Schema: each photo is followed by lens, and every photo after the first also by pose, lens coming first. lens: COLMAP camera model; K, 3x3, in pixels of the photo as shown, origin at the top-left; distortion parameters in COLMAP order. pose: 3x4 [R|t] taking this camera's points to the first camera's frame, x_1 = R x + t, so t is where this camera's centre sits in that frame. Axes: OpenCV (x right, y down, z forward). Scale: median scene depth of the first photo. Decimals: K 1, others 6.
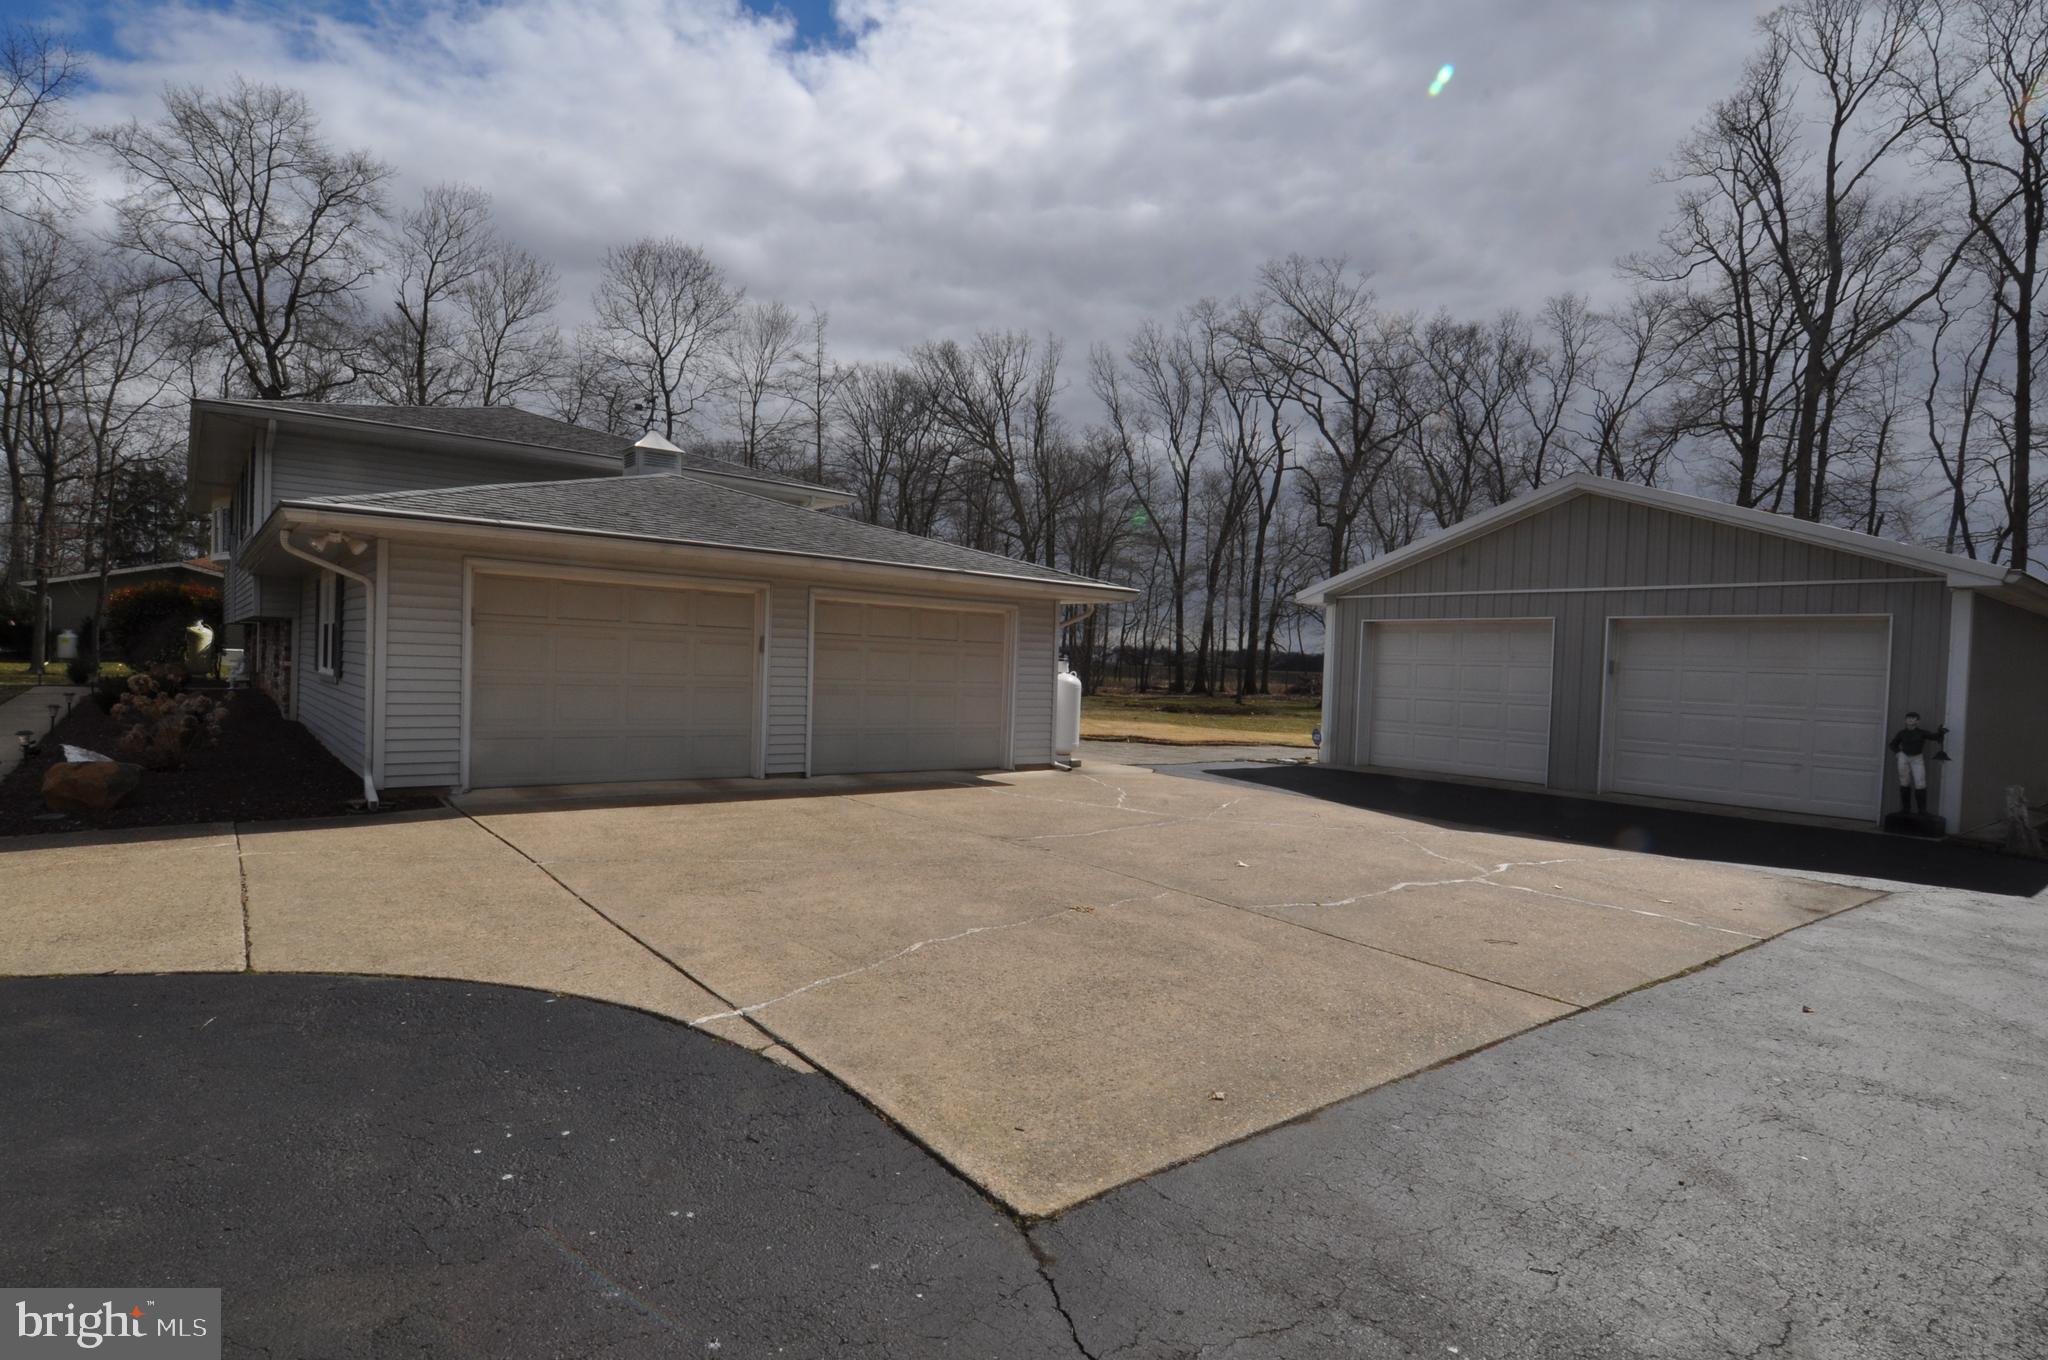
lens RADIAL K [[1049.3, 0, 1024.0], [0, 1049.3, 680.0], [0, 0, 1]] dist [0.000073, -0.000154]
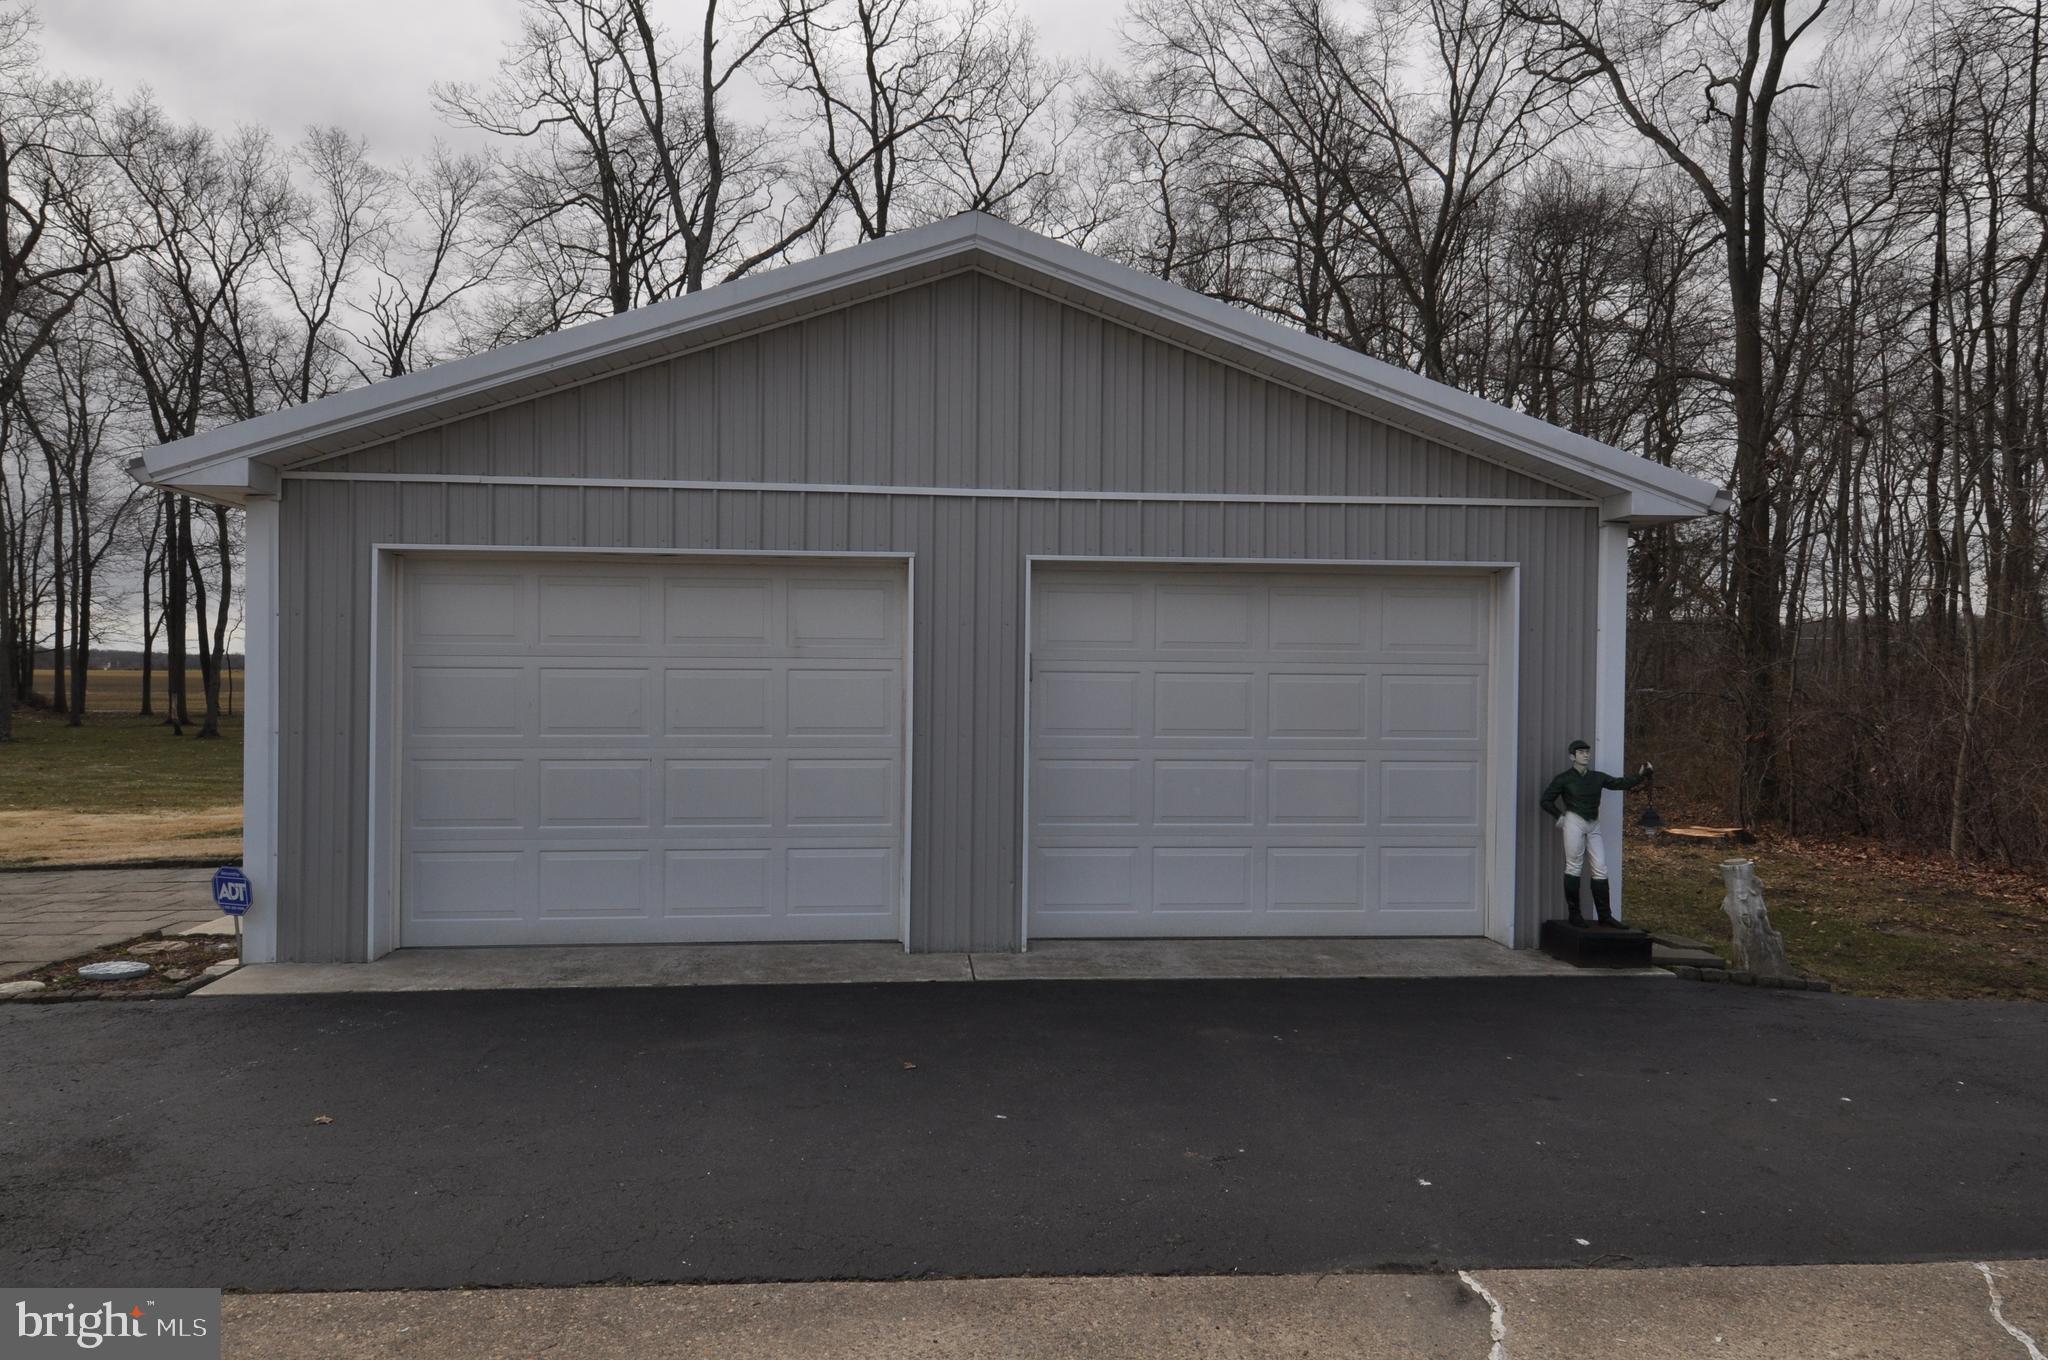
lens RADIAL K [[1294.7, 0, 1024.0], [0, 1294.7, 680.0], [0, 0, 1]] dist [0.000503, -0.029700]
pose [[0.528726, -0.029838, 0.848268, 0.023185], [0.027835, 0.999454, 0.017806, -0.004198], [-0.848336, 0.014197, 0.529268, 0.174556]]
